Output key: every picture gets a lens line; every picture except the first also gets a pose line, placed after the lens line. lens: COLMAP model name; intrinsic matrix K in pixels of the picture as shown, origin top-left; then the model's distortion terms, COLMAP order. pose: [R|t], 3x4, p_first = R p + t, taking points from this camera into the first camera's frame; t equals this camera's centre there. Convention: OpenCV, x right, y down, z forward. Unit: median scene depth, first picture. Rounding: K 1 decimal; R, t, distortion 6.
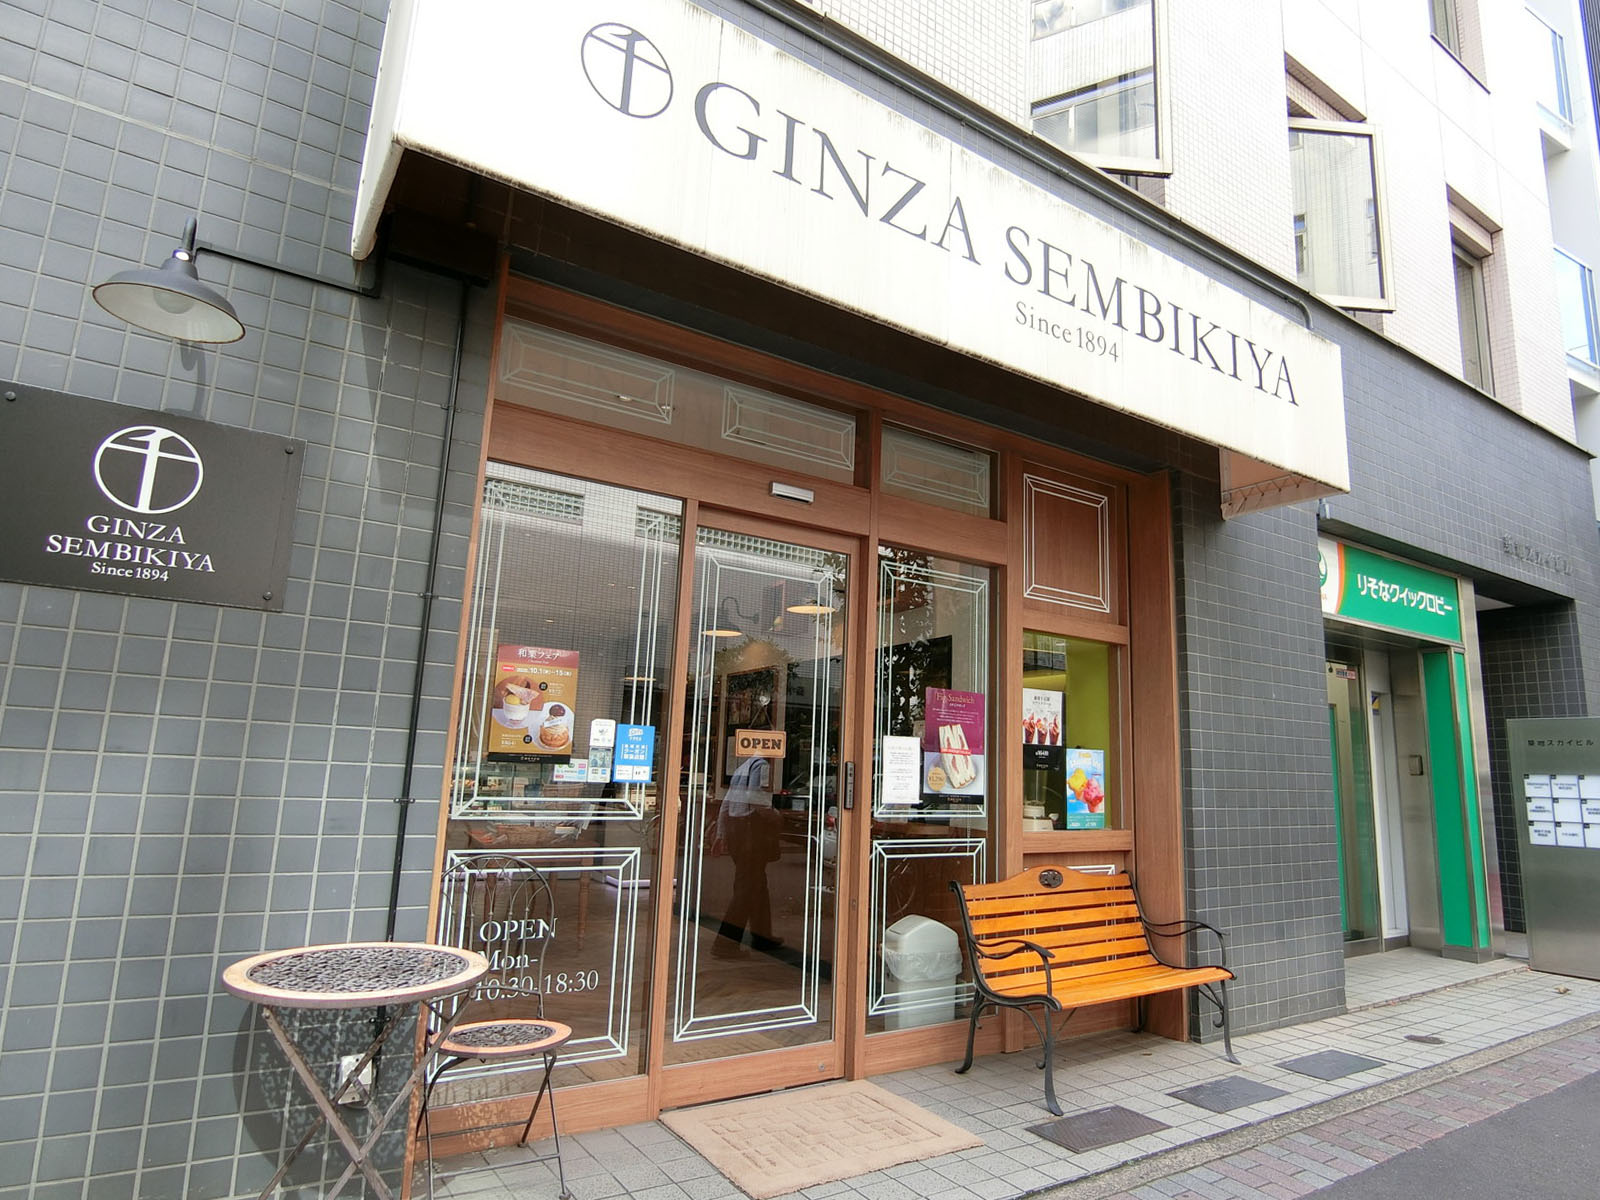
lens RADIAL K [[937.7, 0, 810.7], [0, 937.7, 595.3], [0, 0, 1]] dist [-0.020606, -0.000315]
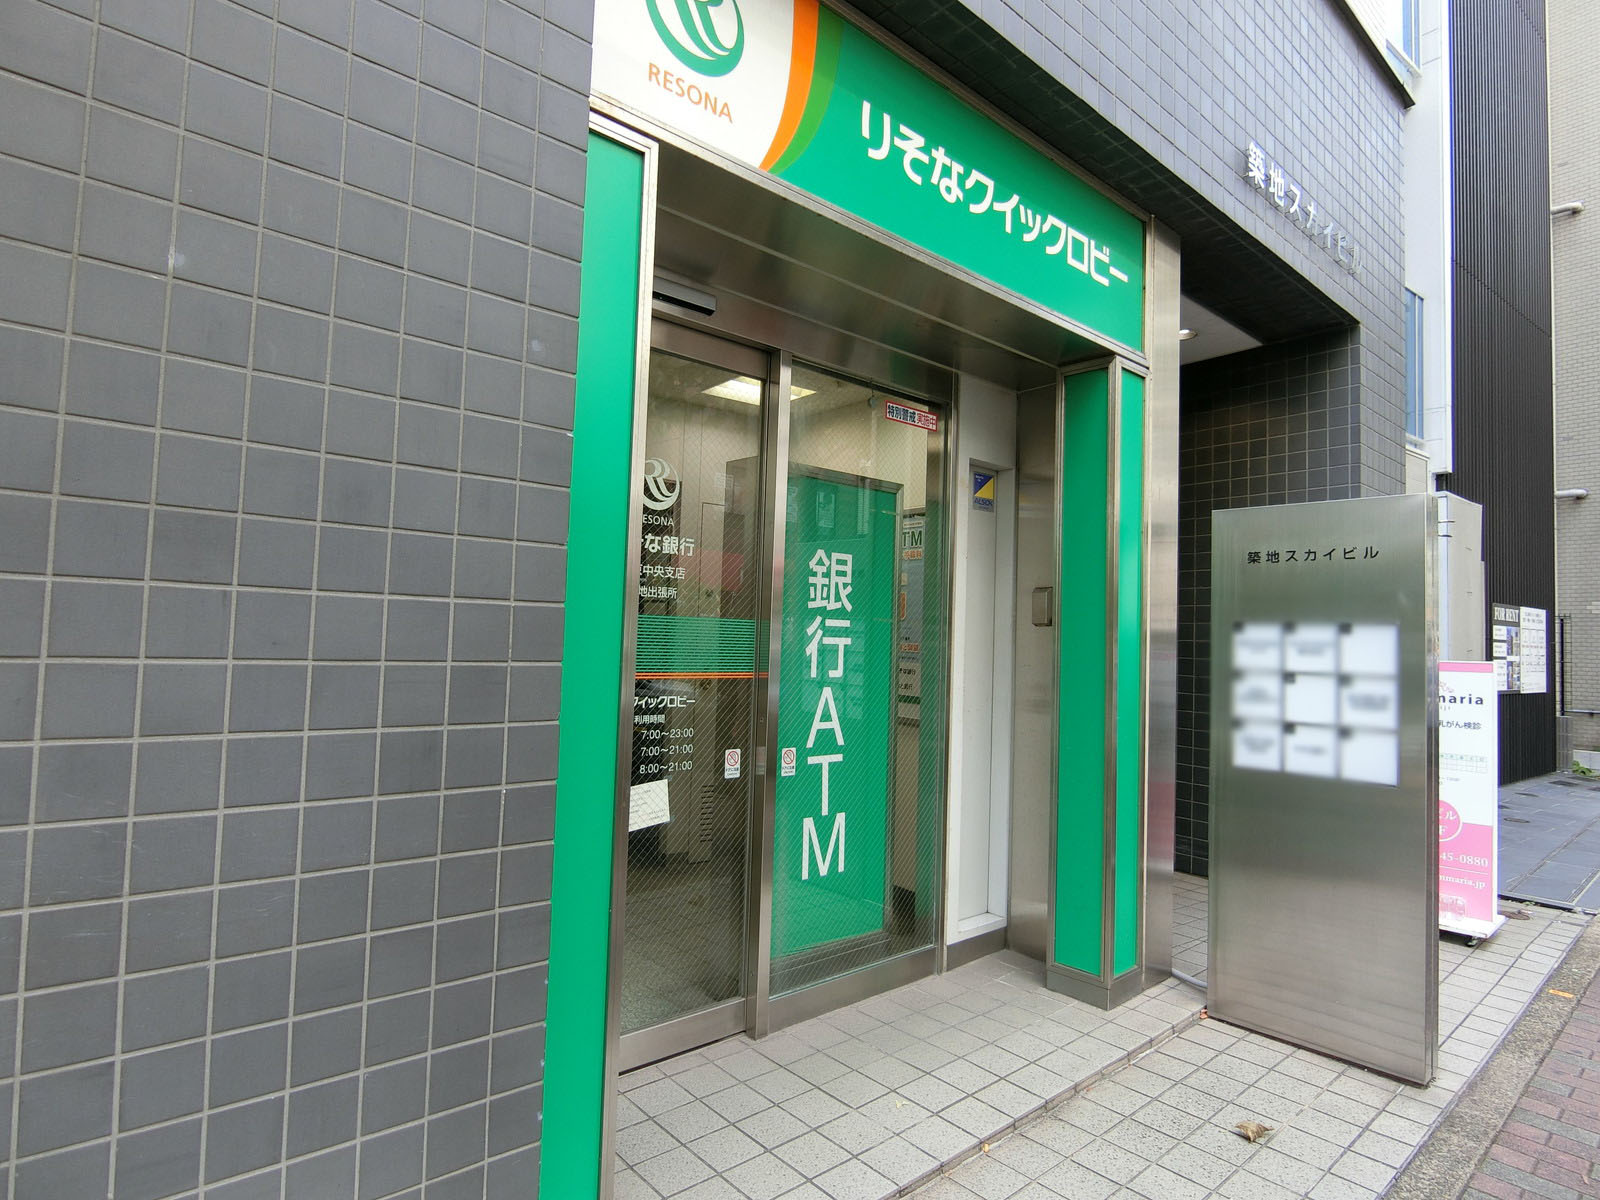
lens RADIAL K [[864.9, 0, 791.2], [0, 864.9, 600.2], [0, 0, 1]] dist [-0.022245, -0.001007]
pose [[0.991621, 0.003611, 0.129132, 0.475225], [-0.022099, 0.989616, 0.142025, 0.120736], [-0.127278, -0.143689, 0.981404, 0.581411]]
